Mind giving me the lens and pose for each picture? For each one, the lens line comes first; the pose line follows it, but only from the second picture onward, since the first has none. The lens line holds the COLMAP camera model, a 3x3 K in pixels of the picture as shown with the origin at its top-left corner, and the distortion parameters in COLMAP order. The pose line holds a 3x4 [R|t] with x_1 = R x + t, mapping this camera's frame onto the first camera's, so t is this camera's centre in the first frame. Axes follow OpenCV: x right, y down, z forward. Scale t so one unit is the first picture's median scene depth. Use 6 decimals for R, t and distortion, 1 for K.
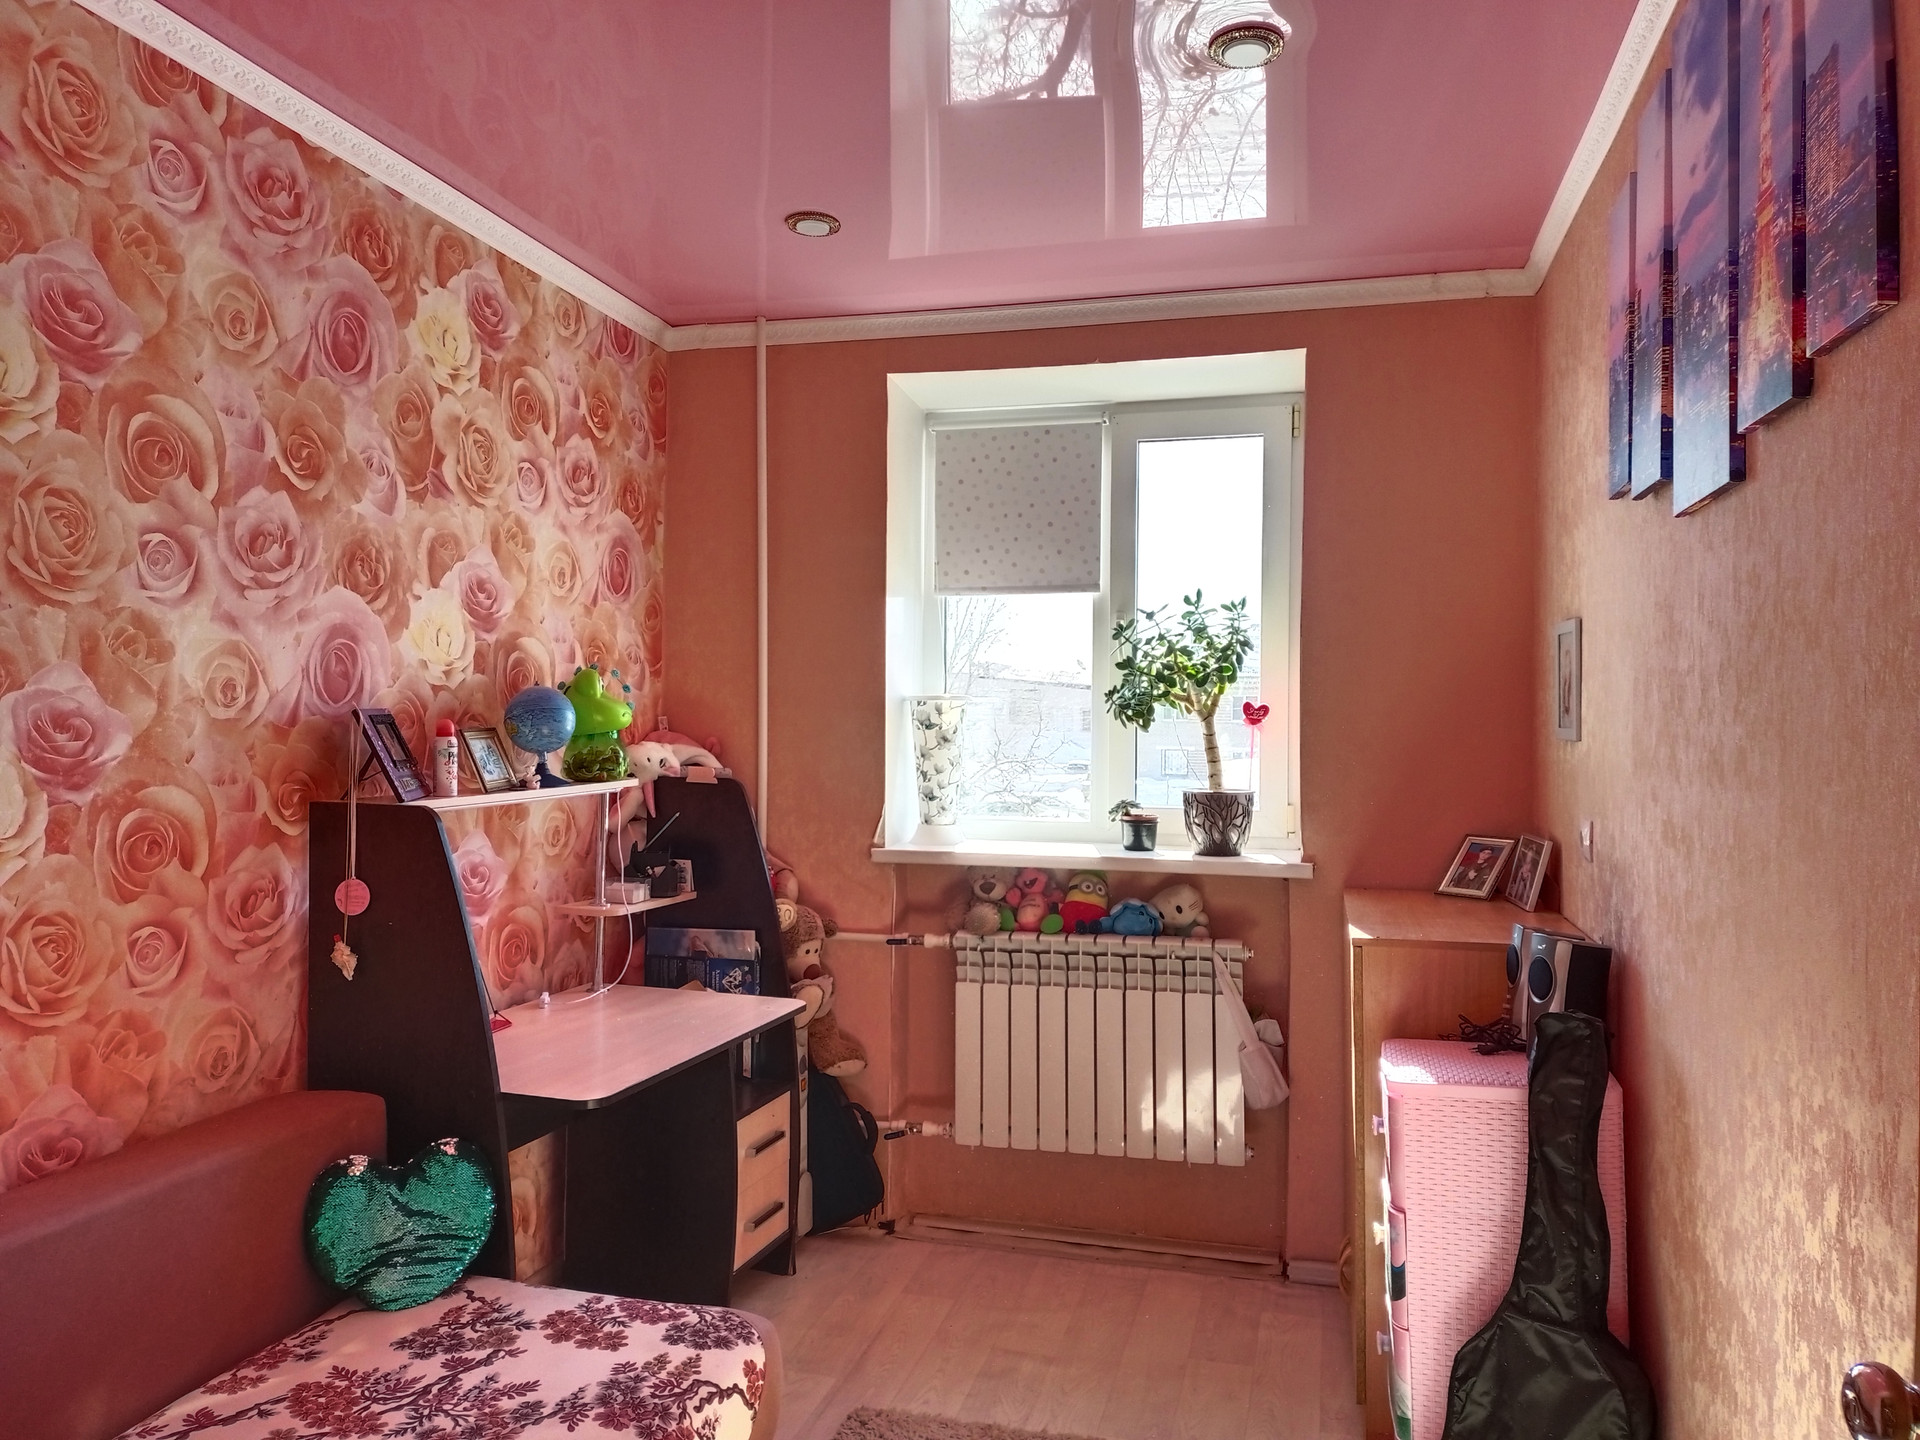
lens RADIAL K [[1407.1, 0, 960.0], [0, 1407.1, 720.0], [0, 0, 1]] dist [0.098428, -0.148992]
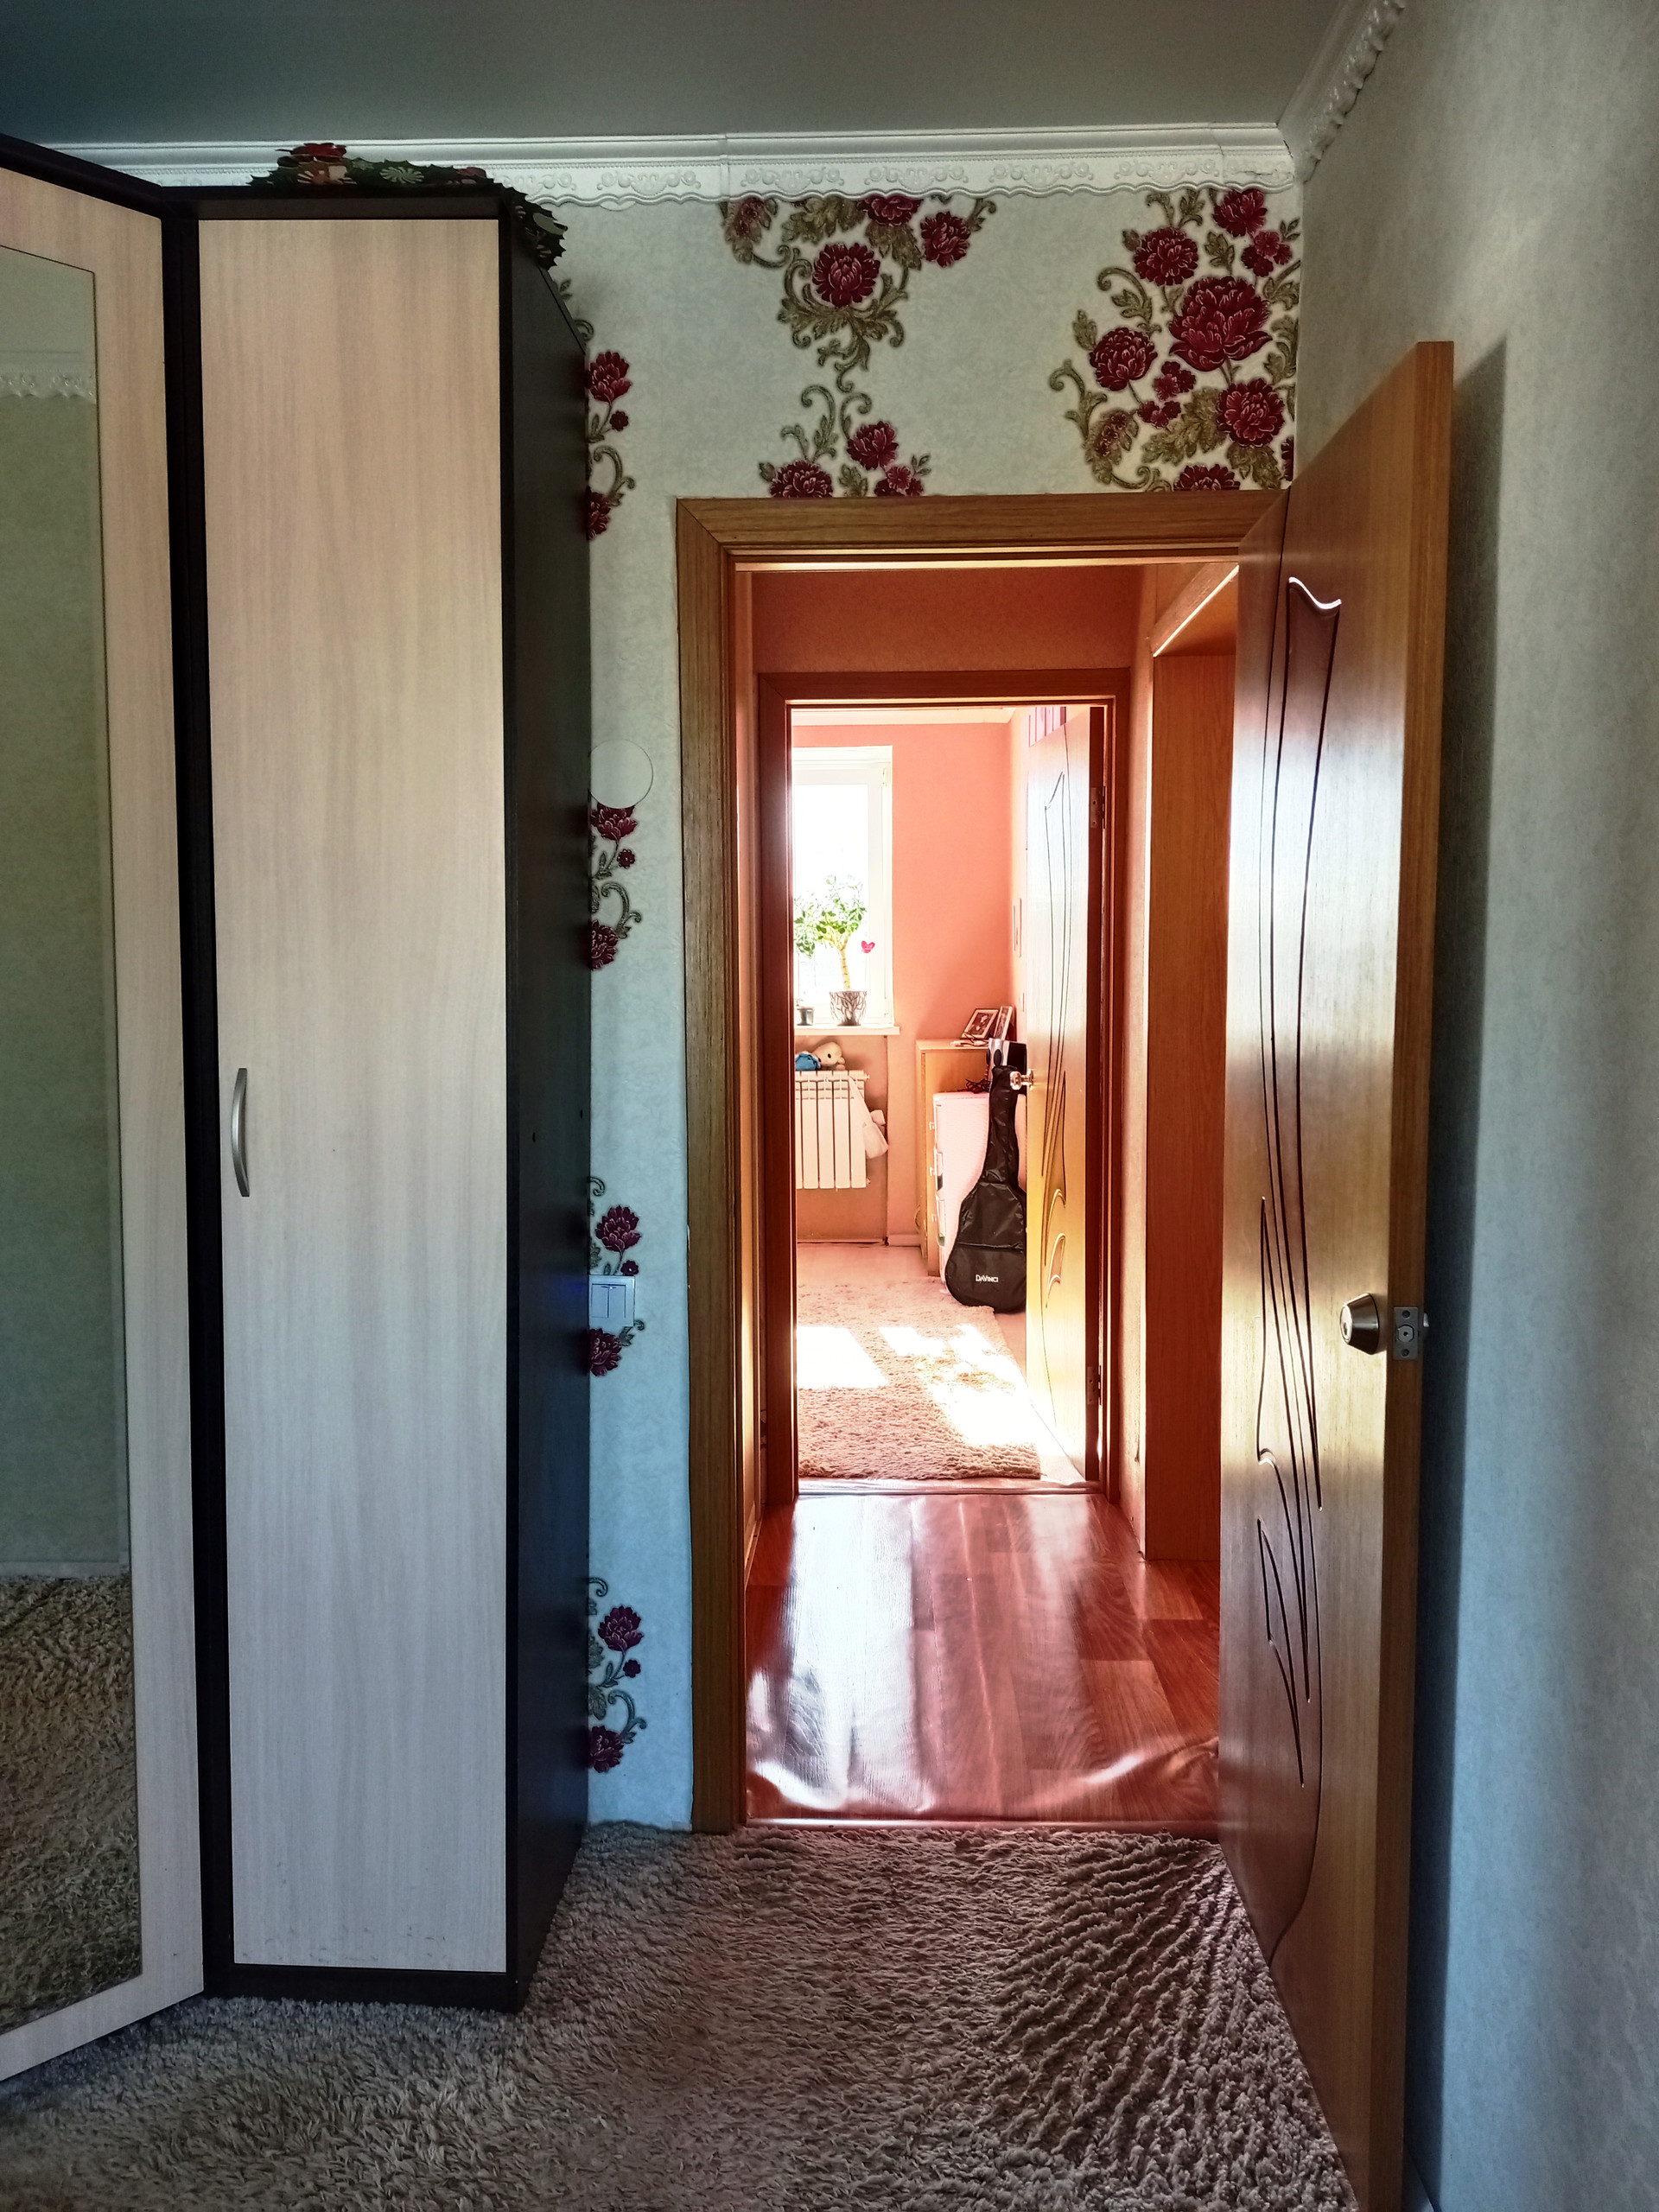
lens RADIAL K [[1621.1, 0, 829.5], [0, 1621.1, 1106.0], [0, 0, 1]] dist [0.098428, -0.148992]
pose [[0.976255, -0.032100, 0.214233, -0.352915], [0.012805, 0.995782, 0.090856, 0.010661], [-0.216246, -0.085955, 0.972548, -1.244258]]
